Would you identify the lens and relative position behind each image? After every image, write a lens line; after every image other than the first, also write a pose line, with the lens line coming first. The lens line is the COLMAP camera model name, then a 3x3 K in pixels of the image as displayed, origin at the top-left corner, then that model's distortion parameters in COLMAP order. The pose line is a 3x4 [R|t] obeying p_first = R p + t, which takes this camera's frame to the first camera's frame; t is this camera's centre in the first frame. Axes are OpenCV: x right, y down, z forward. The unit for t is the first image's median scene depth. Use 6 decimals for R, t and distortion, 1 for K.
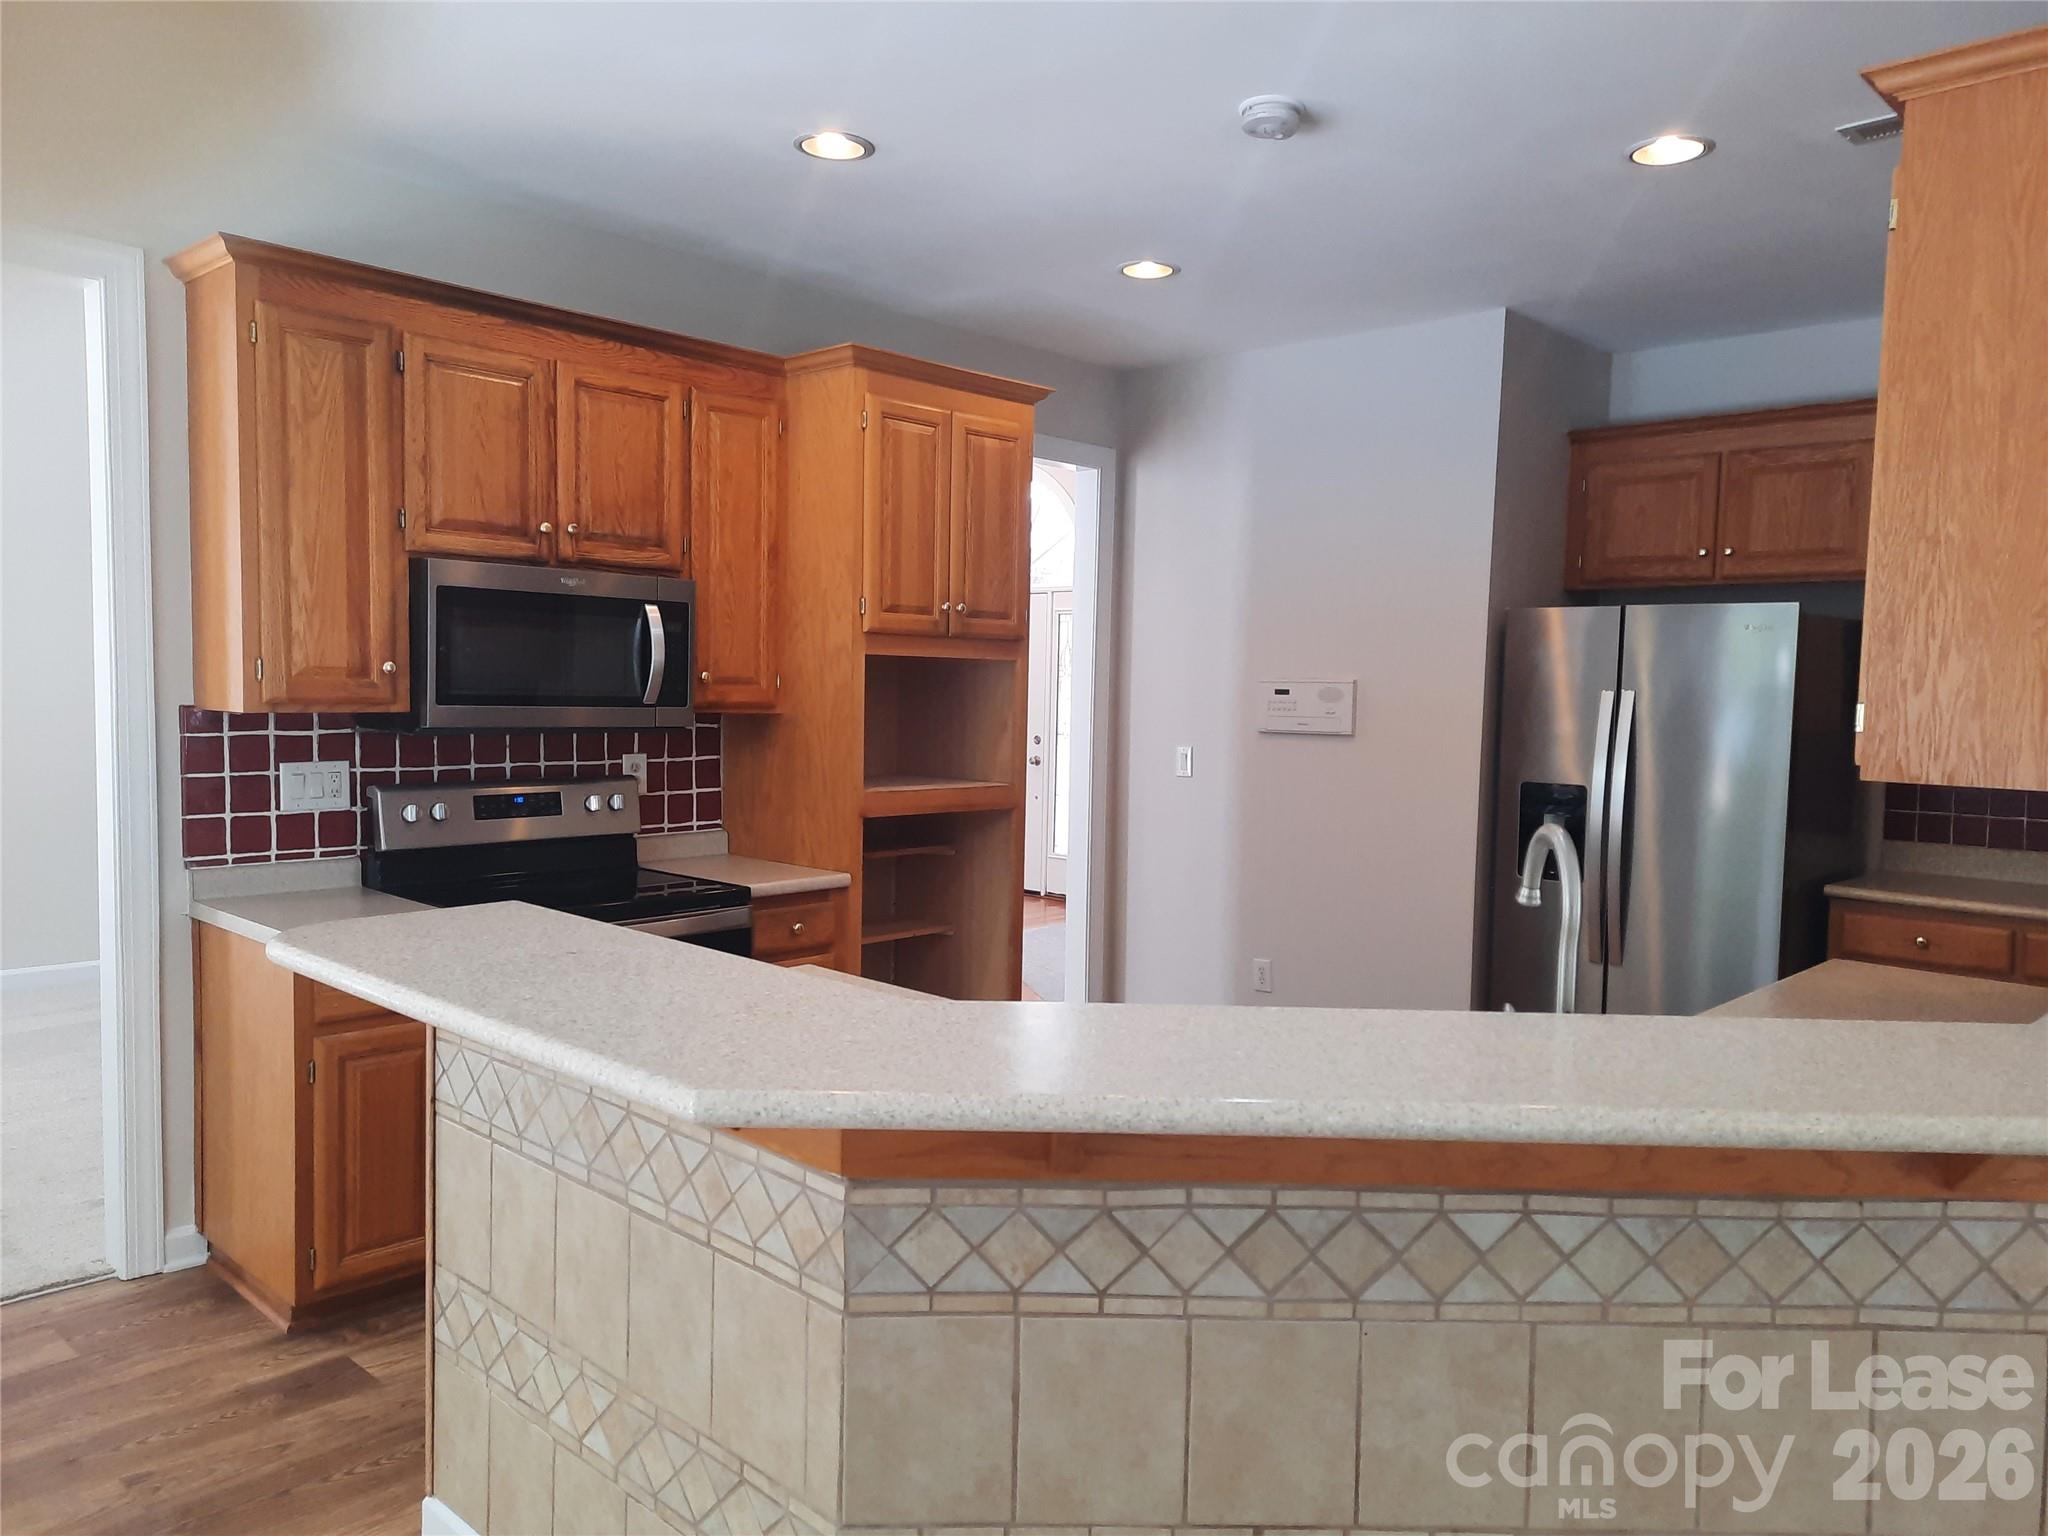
lens RADIAL K [[1470.8, 0, 1026.4], [0, 1470.8, 795.5], [0, 0, 1]] dist [0.037746, -0.004465]
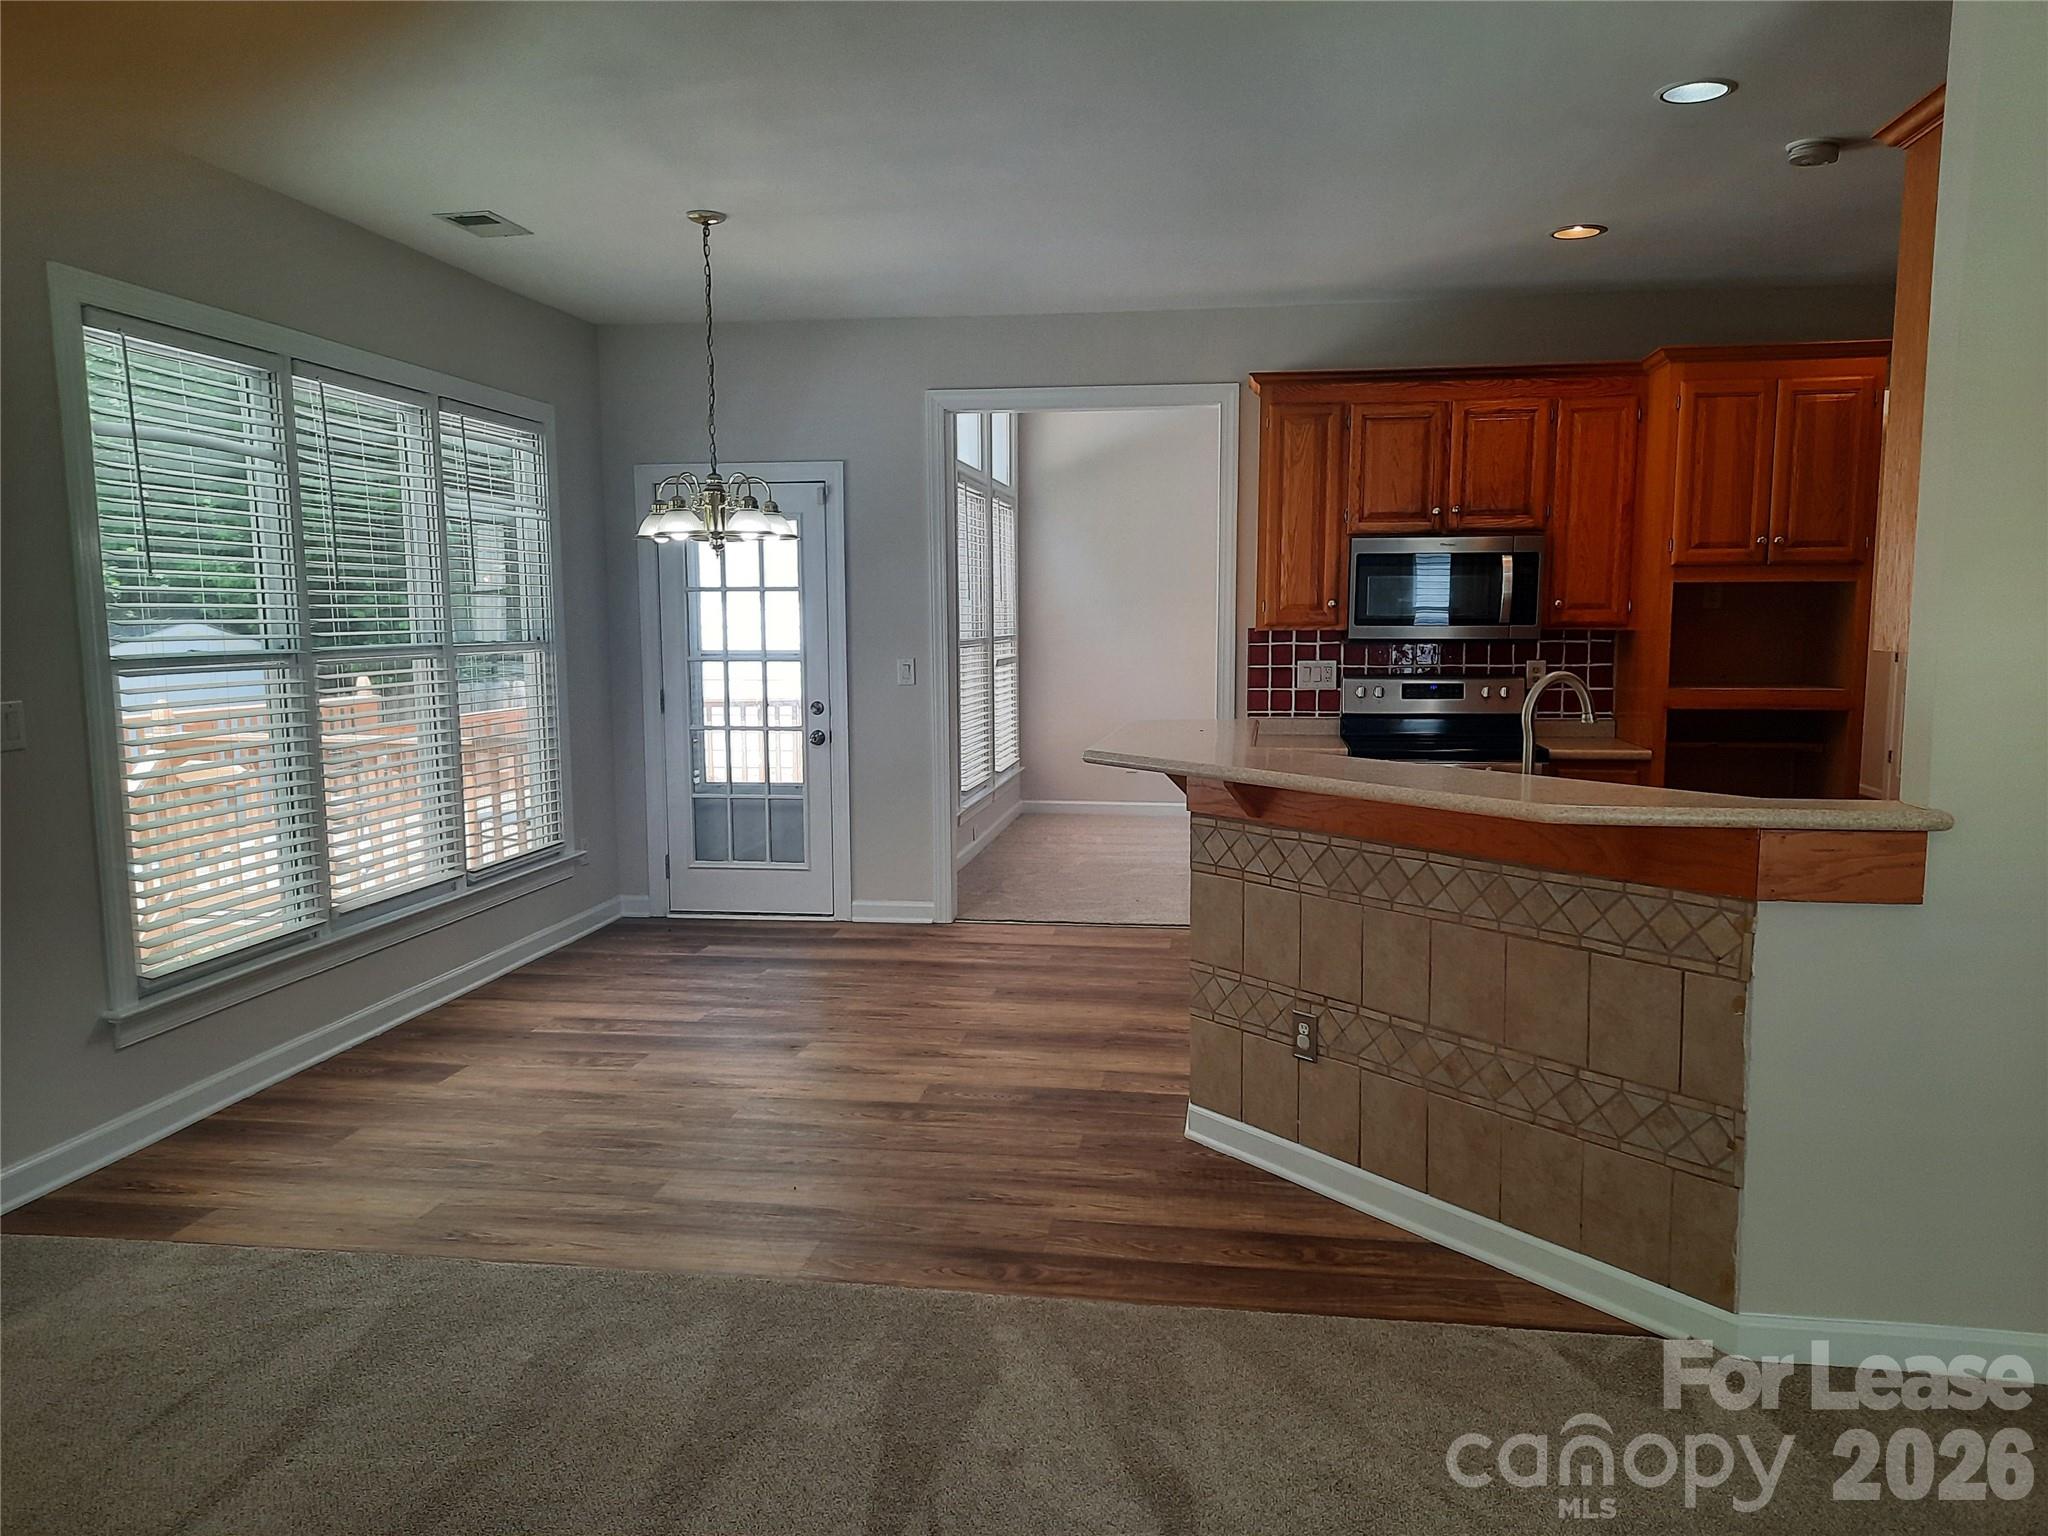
lens RADIAL K [[1470.8, 0, 1026.4], [0, 1470.8, 795.5], [0, 0, 1]] dist [0.037746, -0.004465]
pose [[0.568402, 0.077760, -0.819068, 0.755233], [-0.049493, 0.996952, 0.060302, 0.048040], [0.821261, 0.006263, 0.570519, -0.254854]]
